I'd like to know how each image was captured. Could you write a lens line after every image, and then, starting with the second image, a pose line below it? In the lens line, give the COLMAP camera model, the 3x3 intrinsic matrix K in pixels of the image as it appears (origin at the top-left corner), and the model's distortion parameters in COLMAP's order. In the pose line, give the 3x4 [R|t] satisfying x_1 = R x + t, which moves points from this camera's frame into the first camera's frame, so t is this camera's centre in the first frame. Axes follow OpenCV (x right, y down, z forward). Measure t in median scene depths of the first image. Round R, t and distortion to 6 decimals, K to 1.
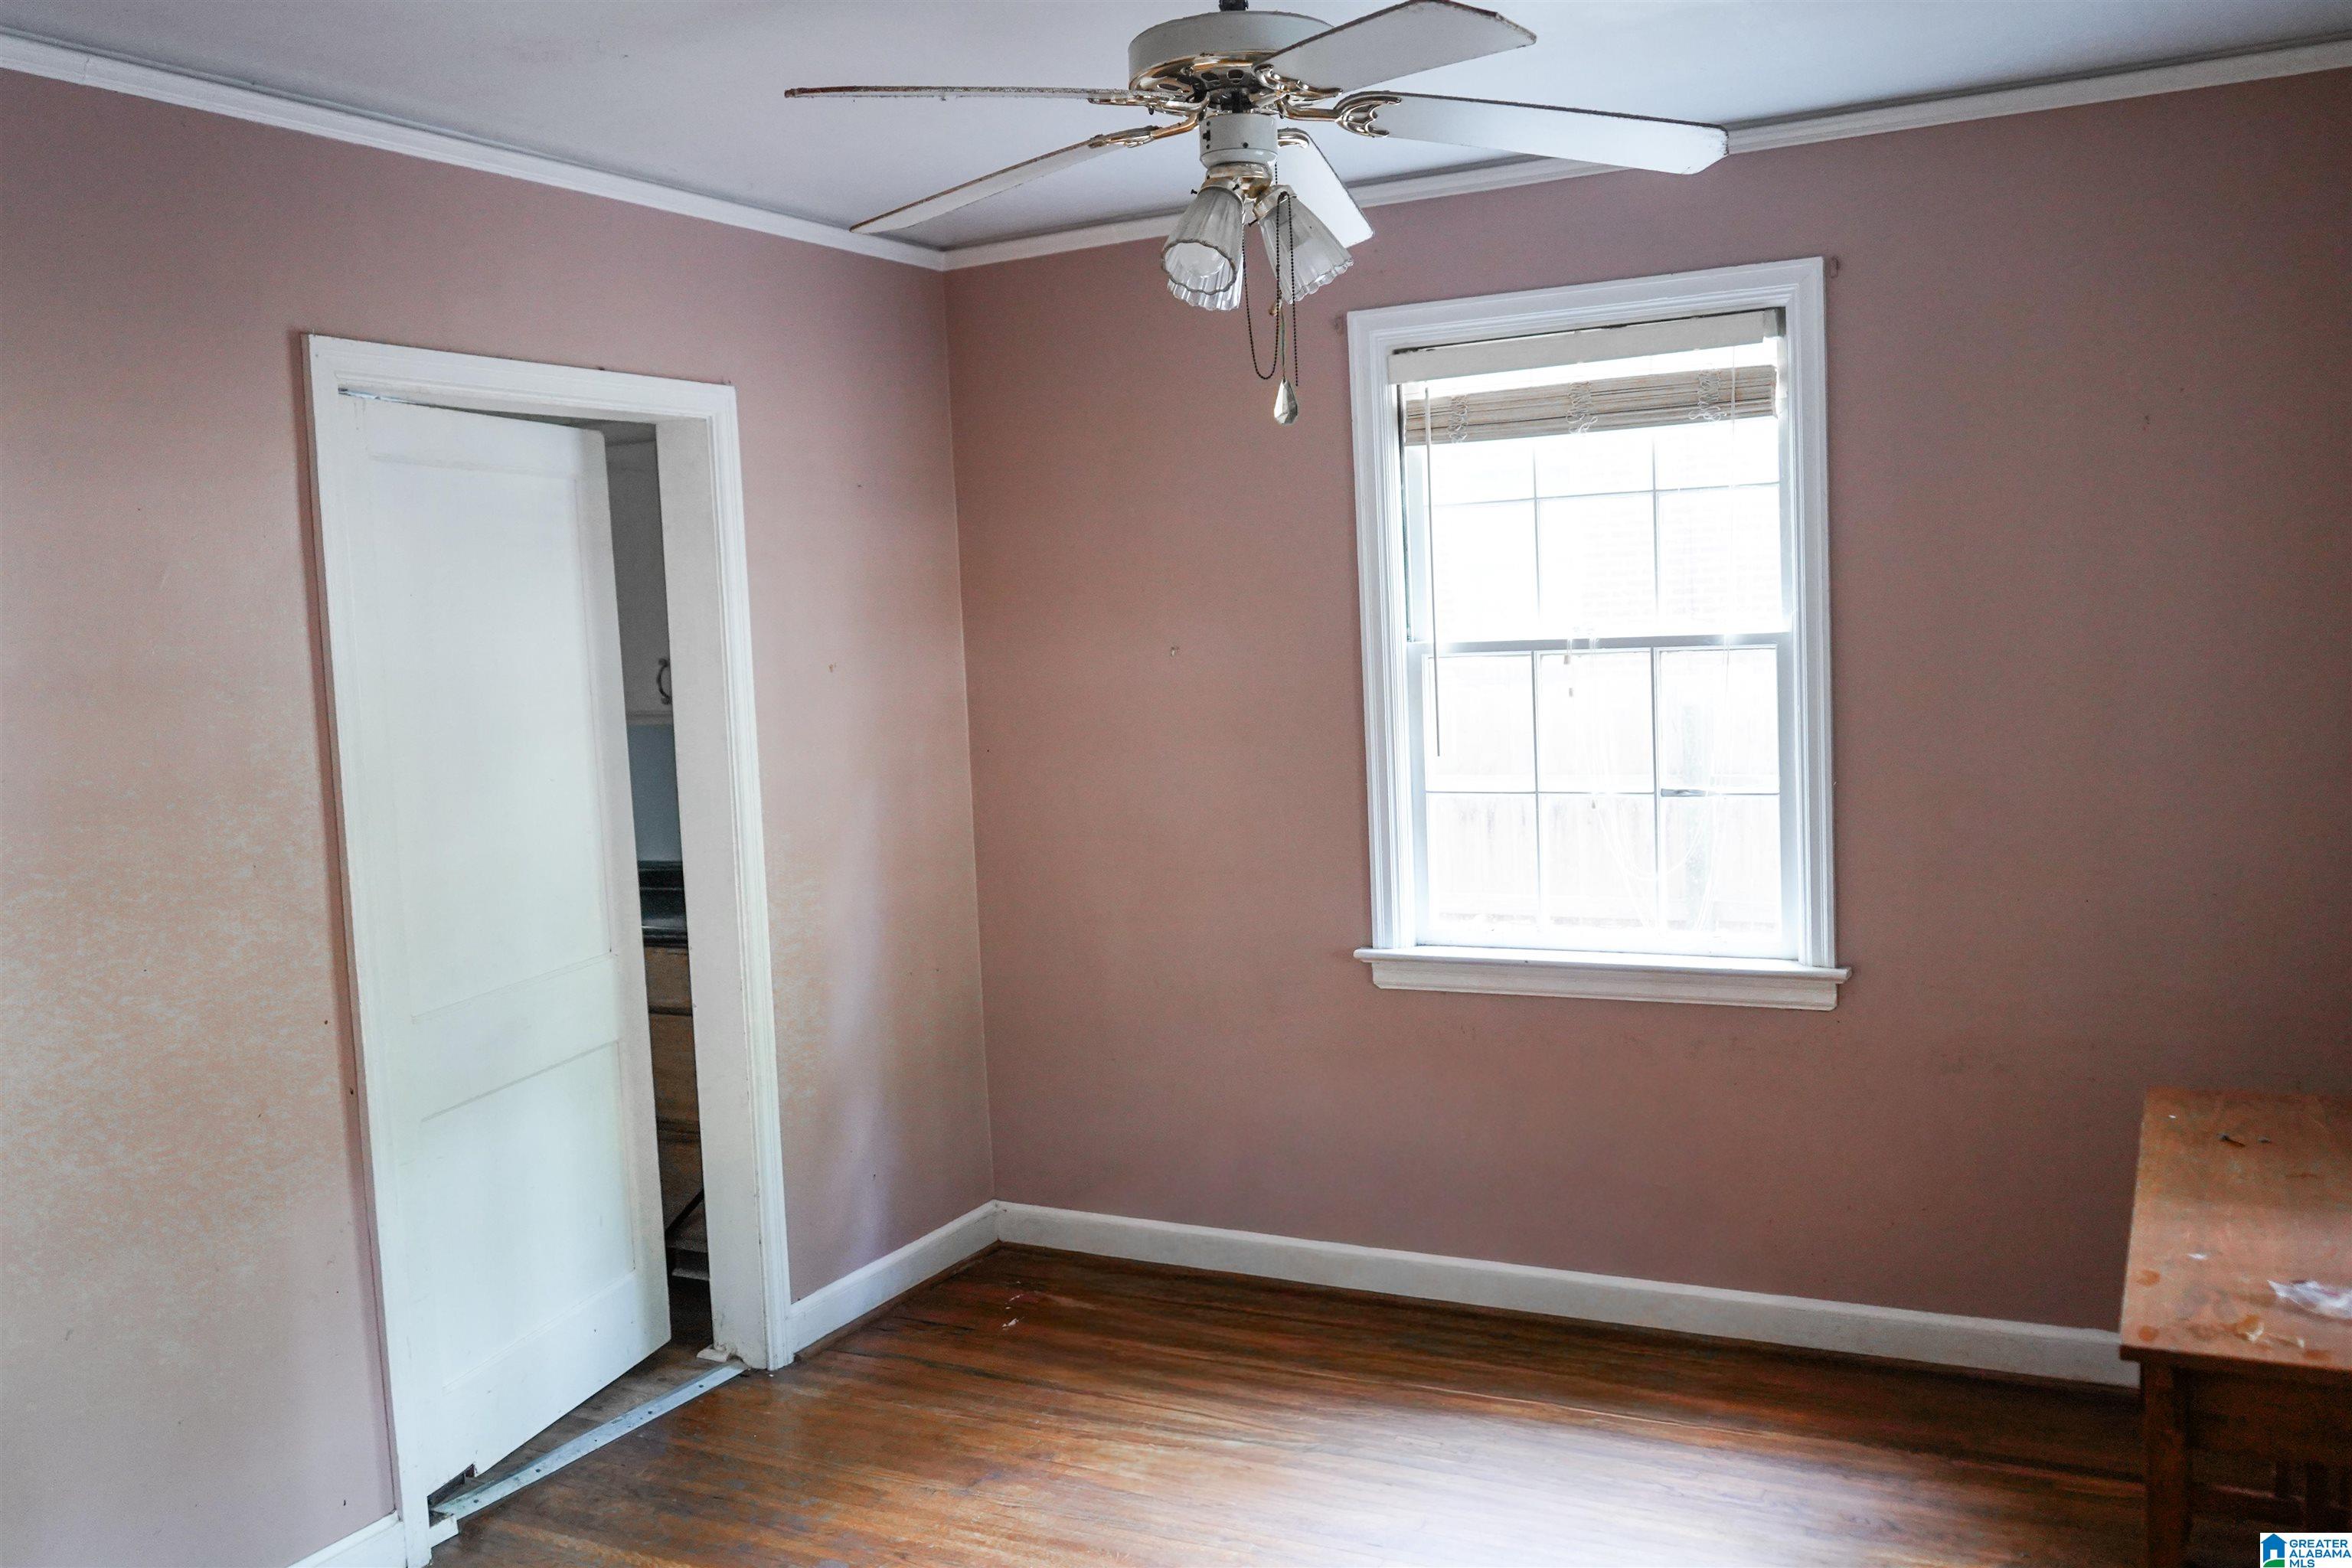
lens RADIAL K [[2002.2, 0, 1176.0], [0, 2002.2, 784.0], [0, 0, 1]] dist [-0.001654, 0.000038]
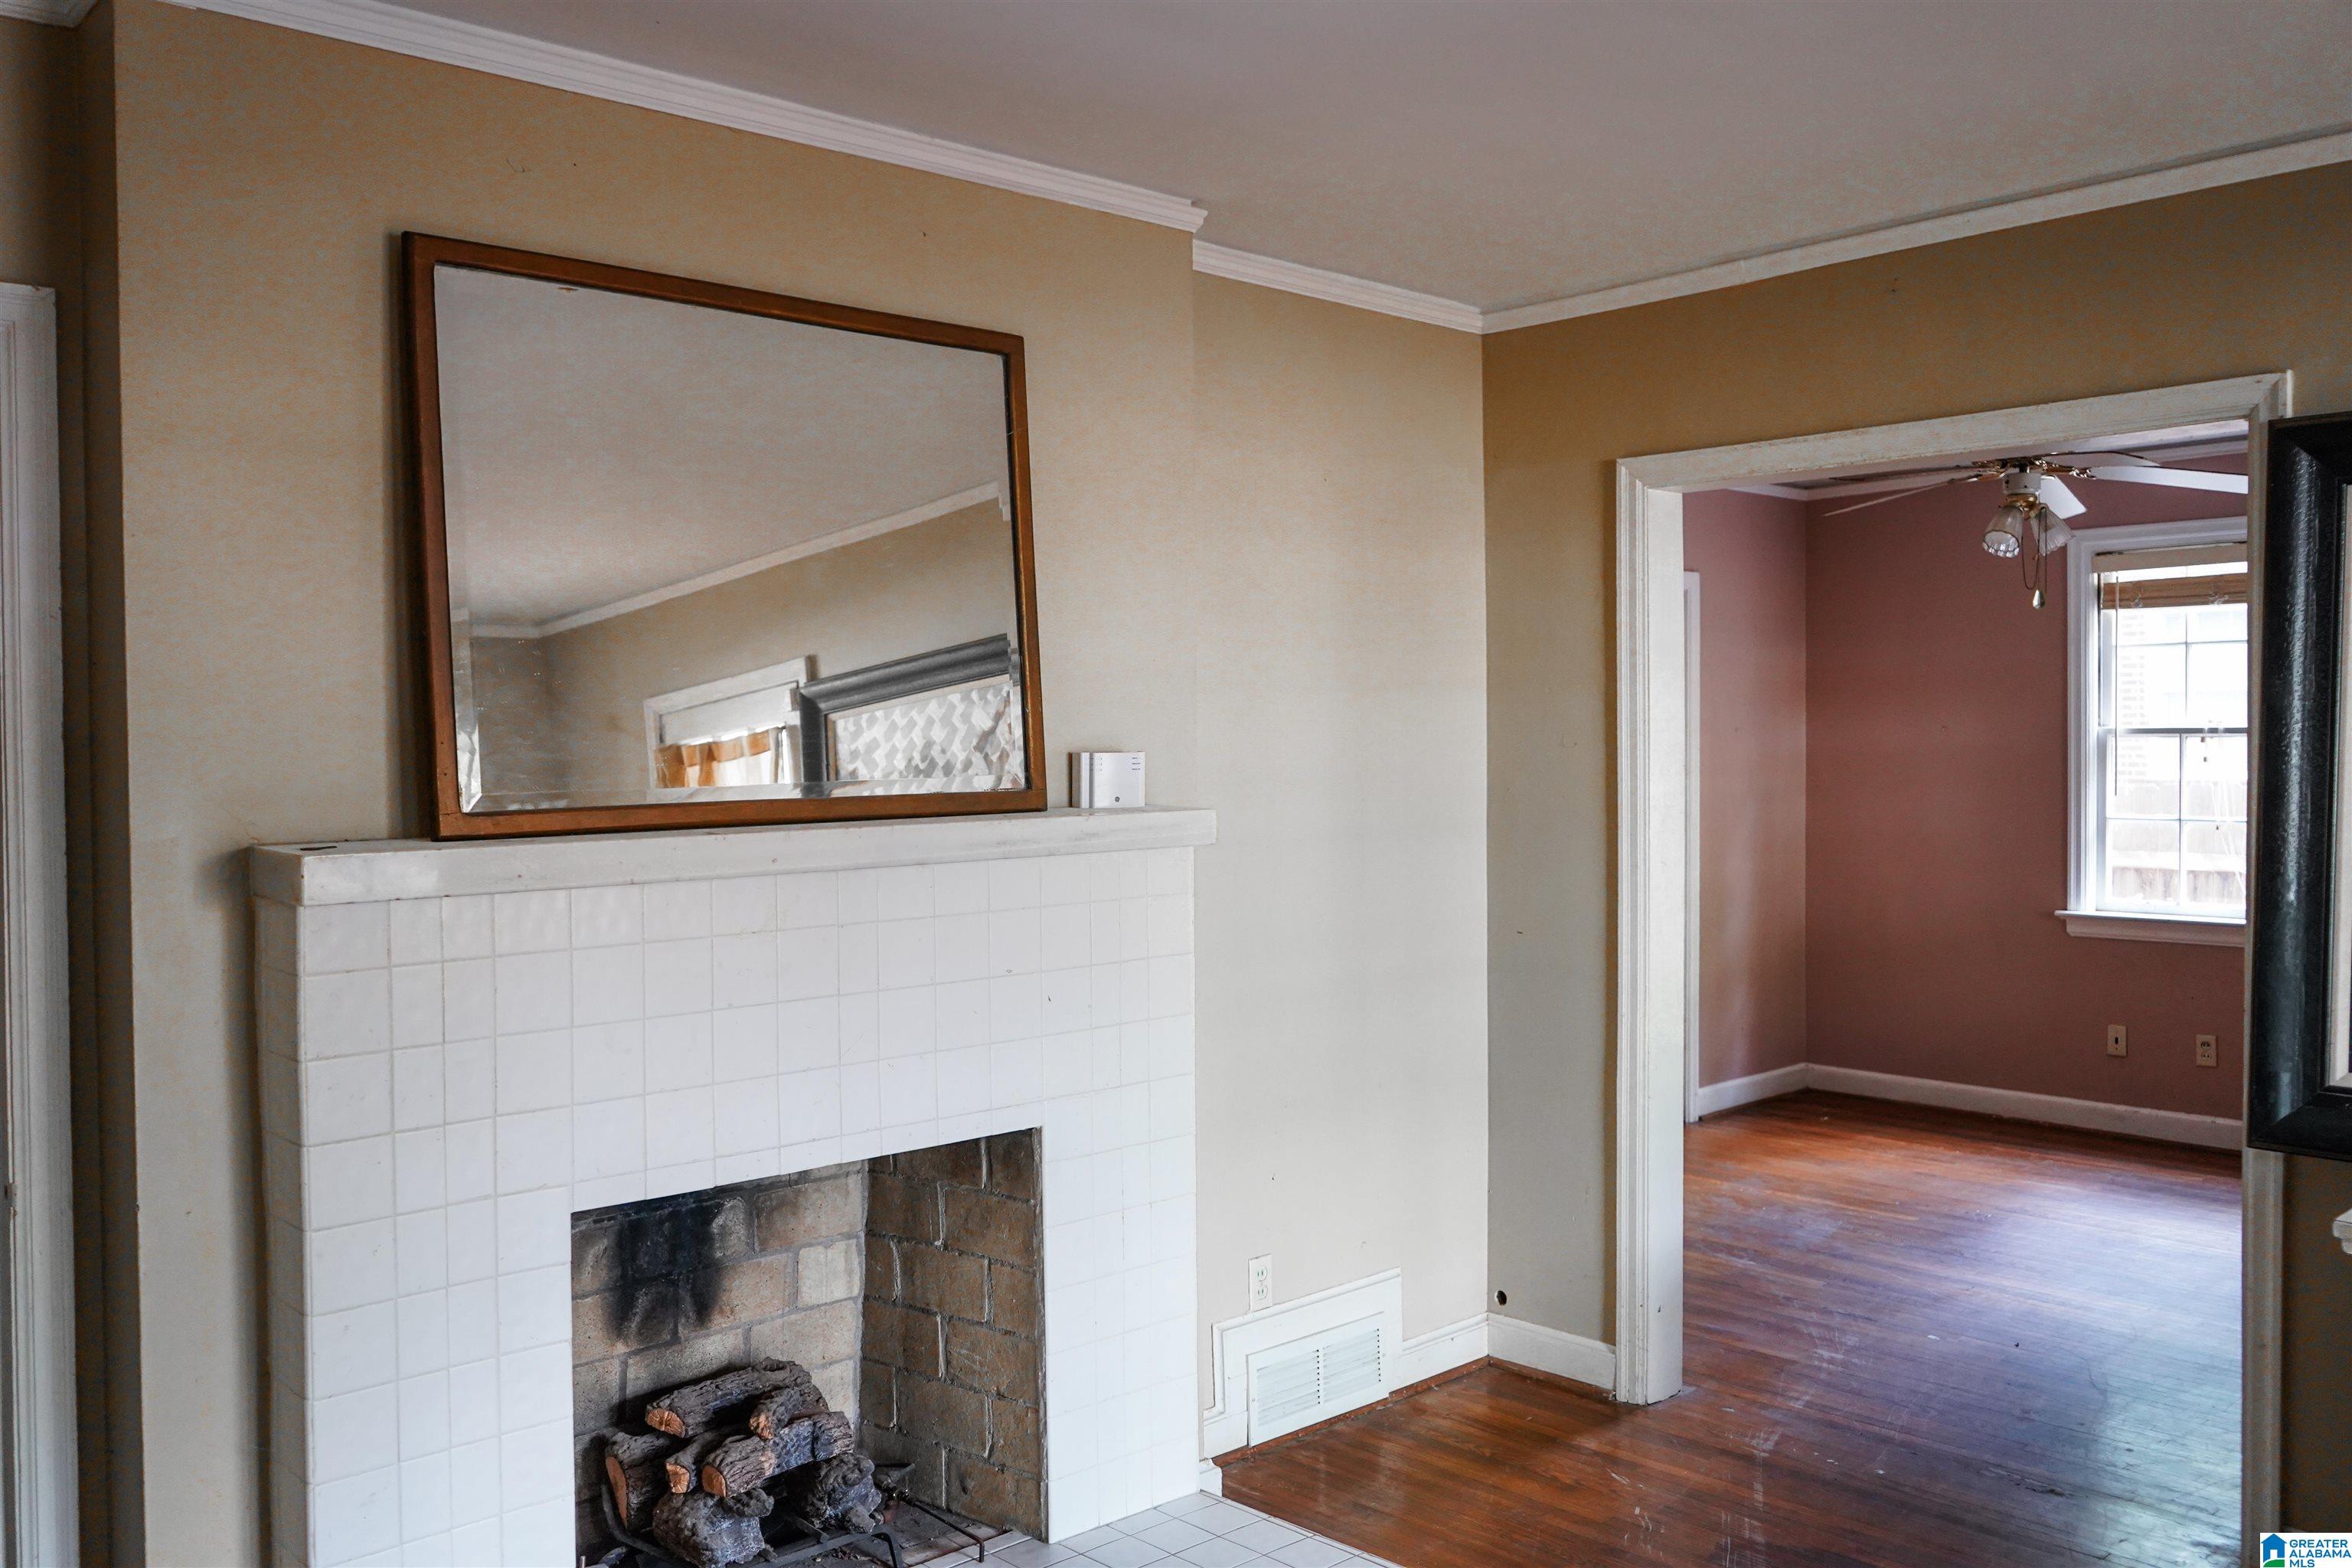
lens RADIAL K [[1994.7, 0, 1176.0], [0, 1994.7, 784.0], [0, 0, 1]] dist [0.007429, 0.005323]
pose [[0.947714, 0.045792, -0.315818, -0.084875], [-0.064926, 0.996620, -0.050328, 0.111113], [0.312446, 0.068201, 0.947484, -0.819584]]
